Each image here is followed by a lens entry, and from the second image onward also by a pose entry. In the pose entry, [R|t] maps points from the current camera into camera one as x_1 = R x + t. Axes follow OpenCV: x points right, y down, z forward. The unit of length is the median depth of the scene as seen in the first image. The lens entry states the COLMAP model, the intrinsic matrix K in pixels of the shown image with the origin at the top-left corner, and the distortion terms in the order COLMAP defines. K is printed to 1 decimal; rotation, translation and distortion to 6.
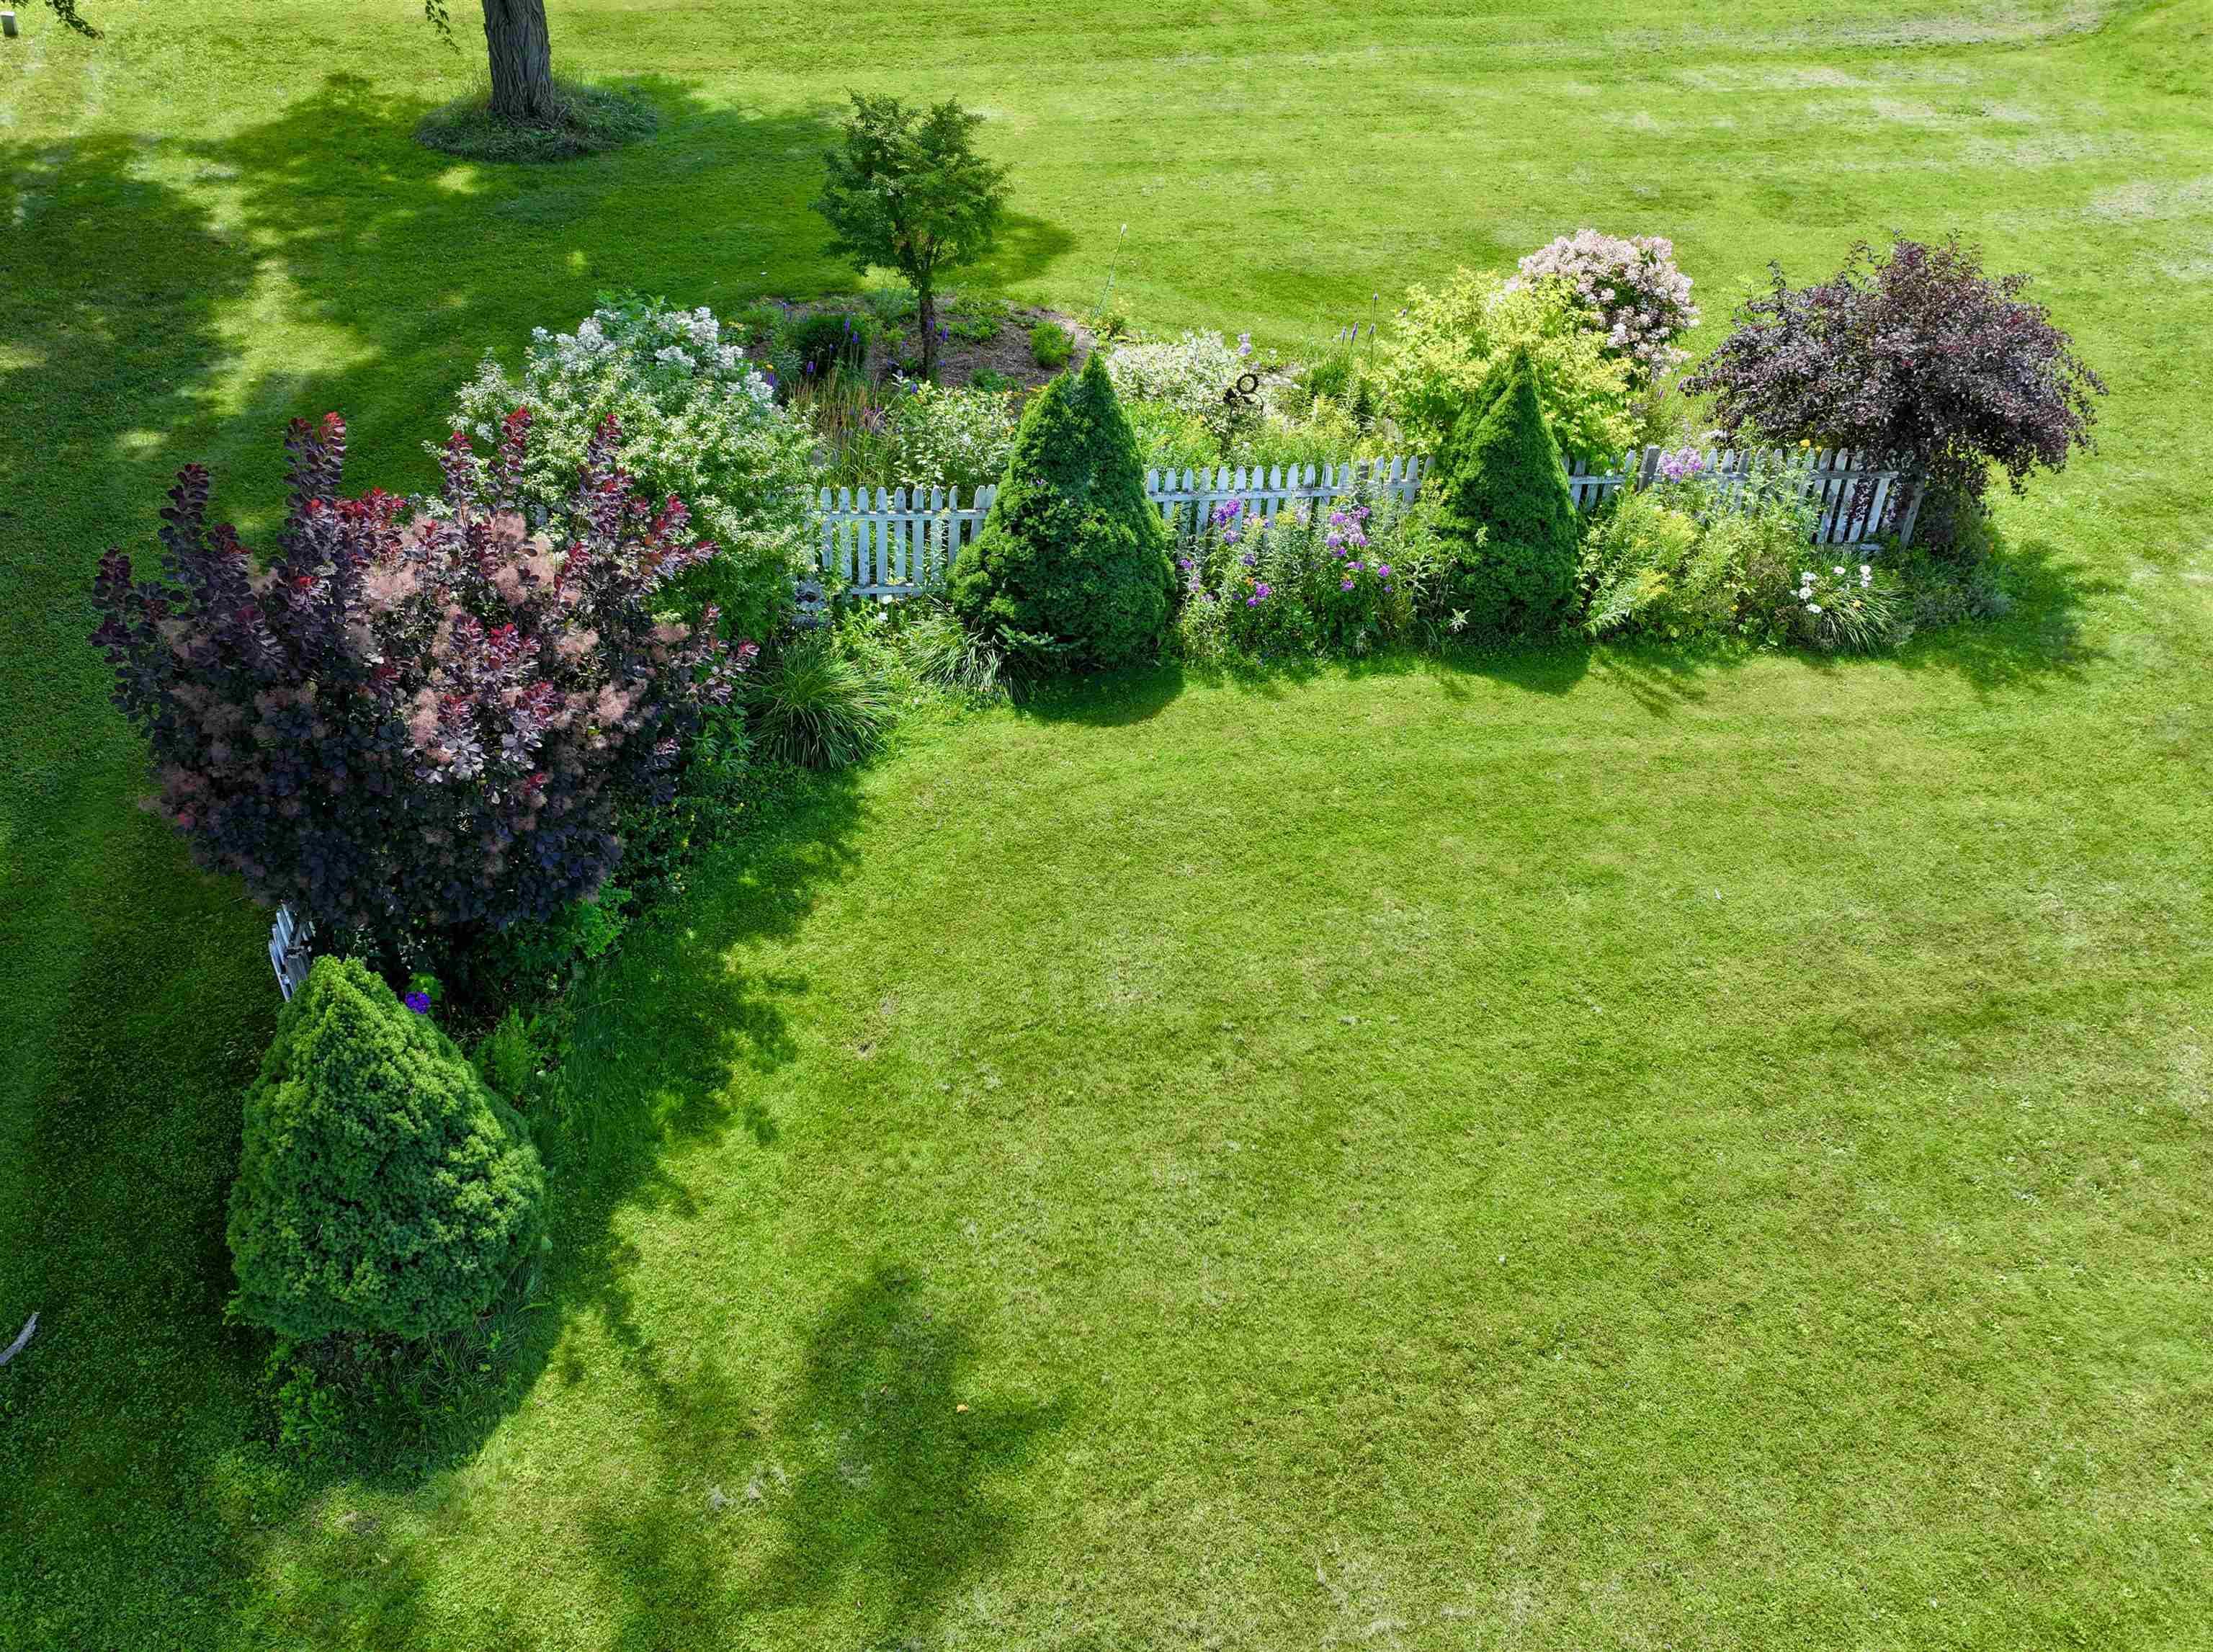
lens RADIAL K [[1620.4, 0, 1106.5], [0, 1620.4, 826.0], [0, 0, 1]] dist [0.009405, 0.006133]
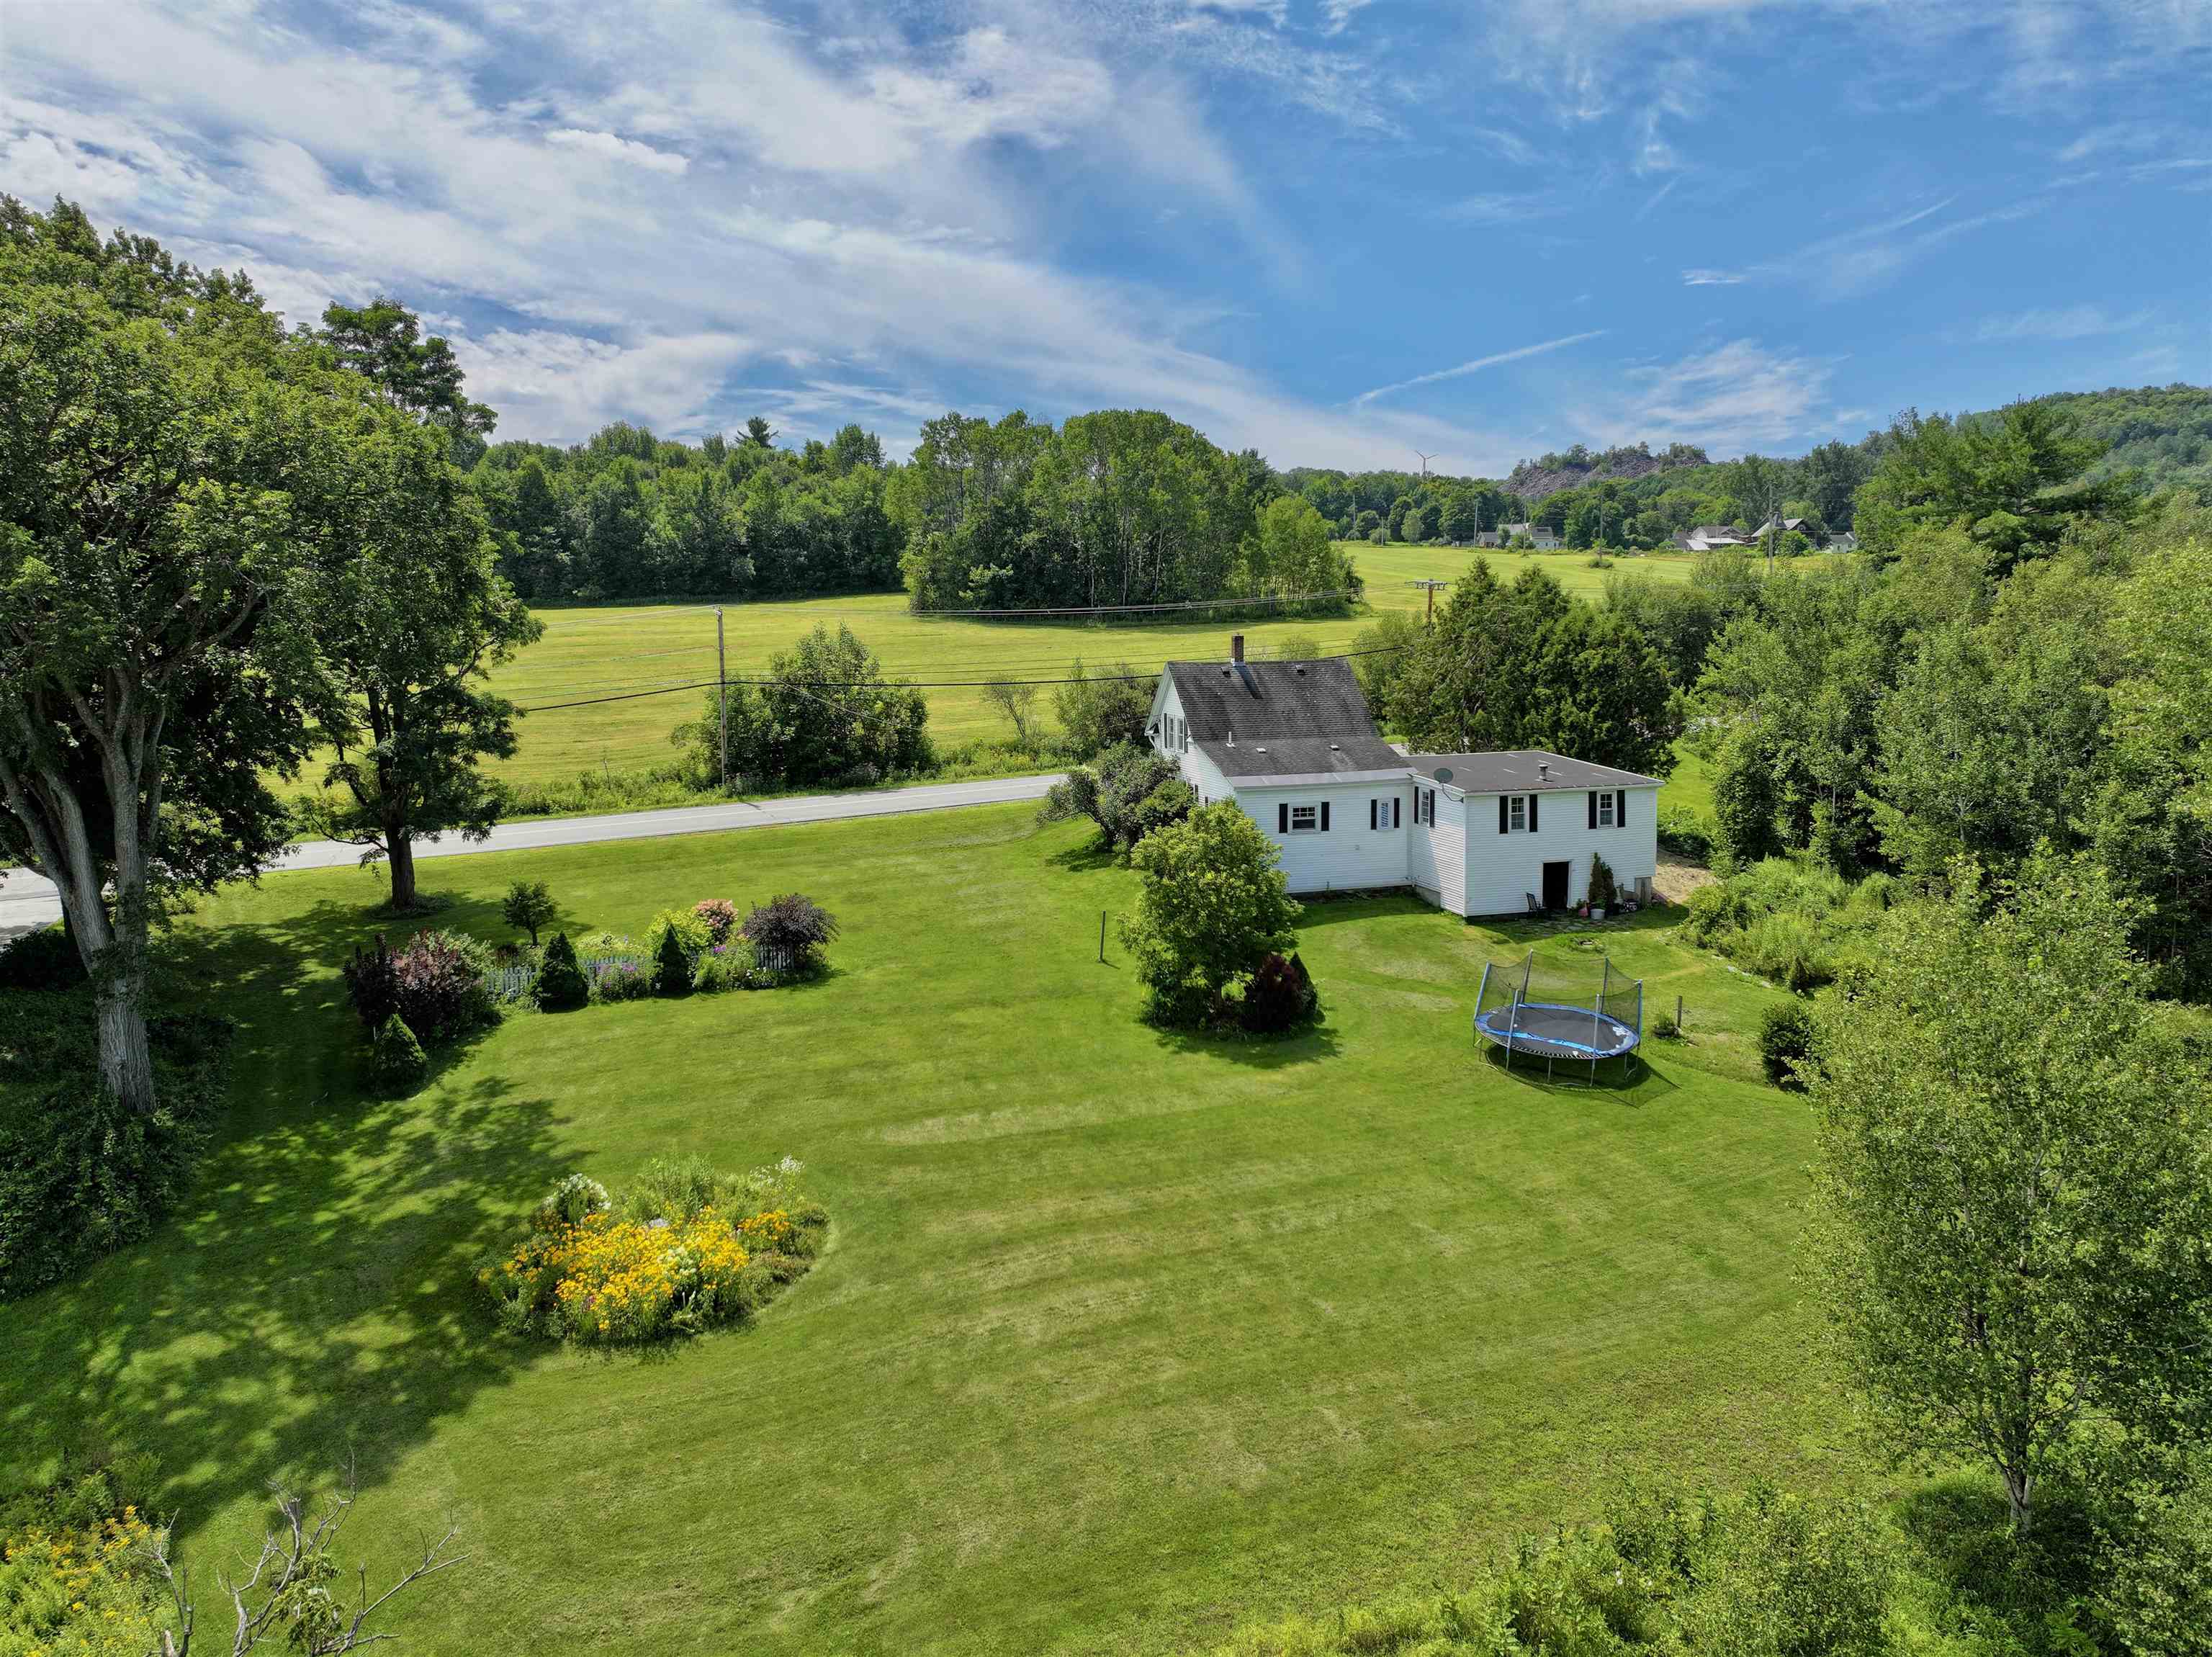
lens RADIAL K [[1577.7, 0, 1094.3], [0, 1577.7, 841.1], [0, 0, 1]] dist [0.004670, 0.006989]
pose [[0.987747, -0.064719, 0.142011, 0.754748], [0.120991, 0.892321, -0.434885, 1.392686], [-0.098574, 0.446738, 0.889218, -2.771083]]
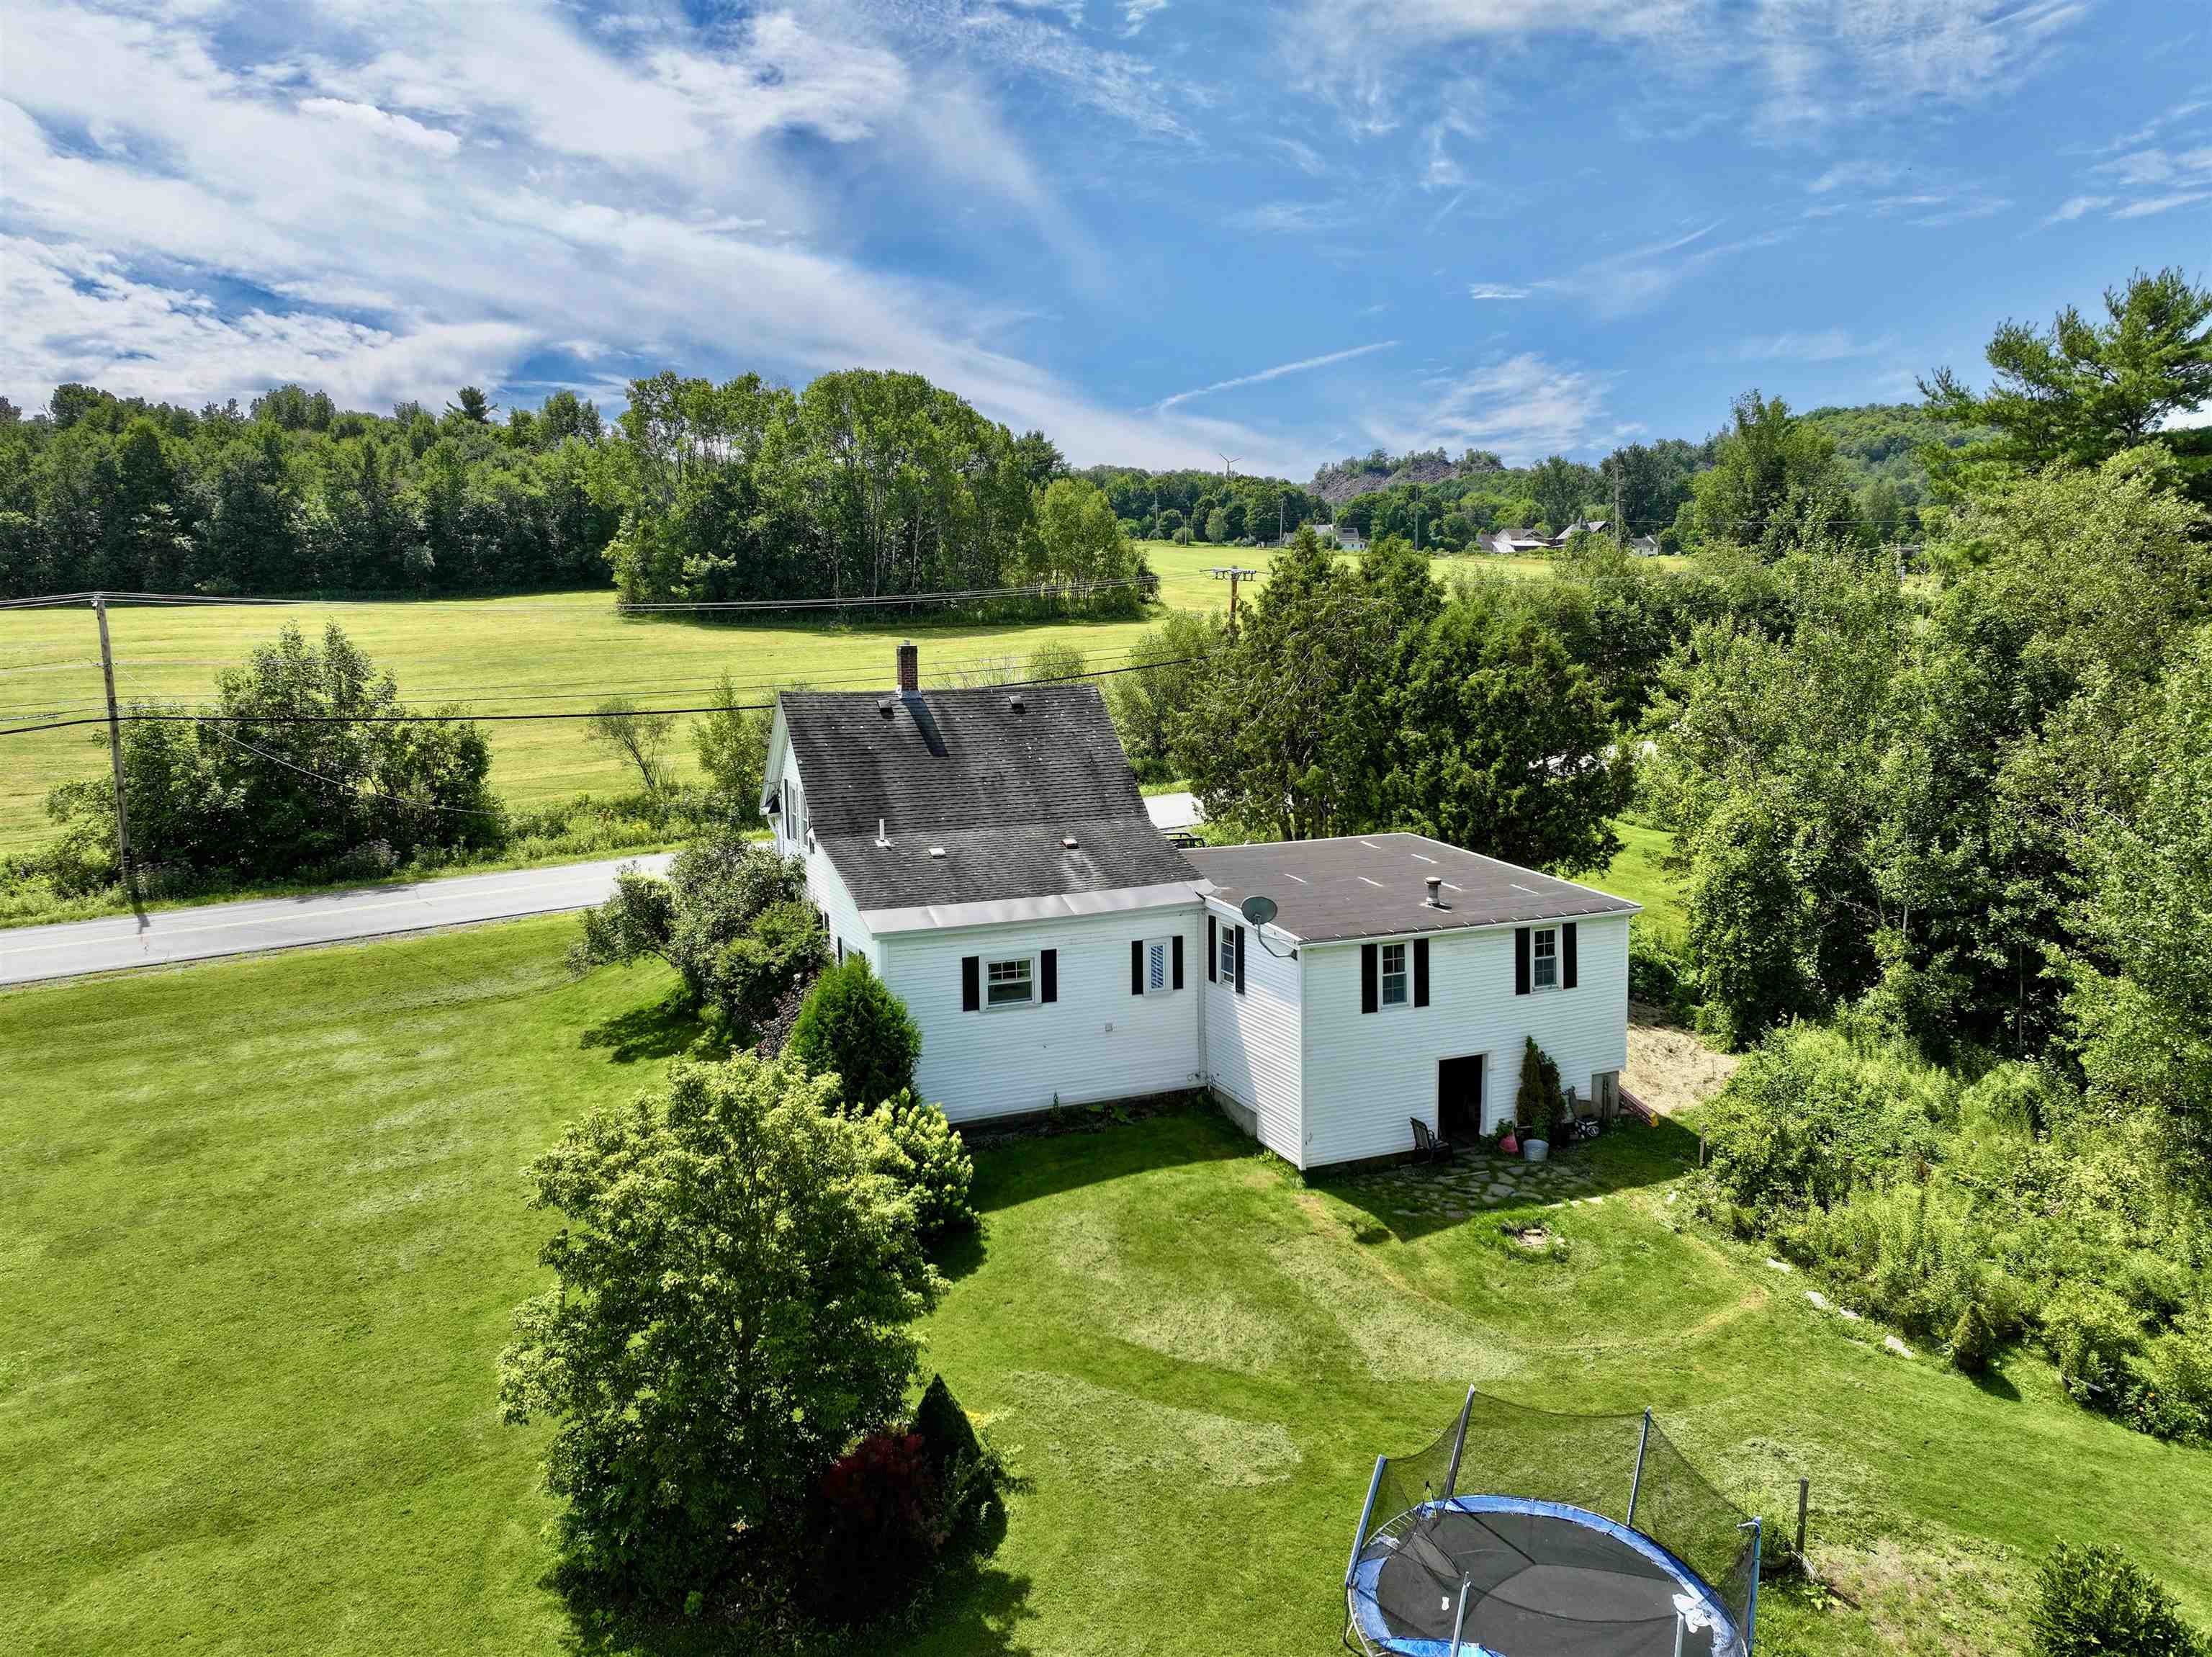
lens RADIAL K [[1537.6, 0, 1116.4], [0, 1537.6, 823.3], [0, 0, 1]] dist [0.005163, 0.002064]
pose [[0.960058, -0.077438, 0.268872, 1.555922], [0.190046, 0.885739, -0.423495, 0.230518], [-0.205356, 0.457678, 0.865078, -1.003118]]
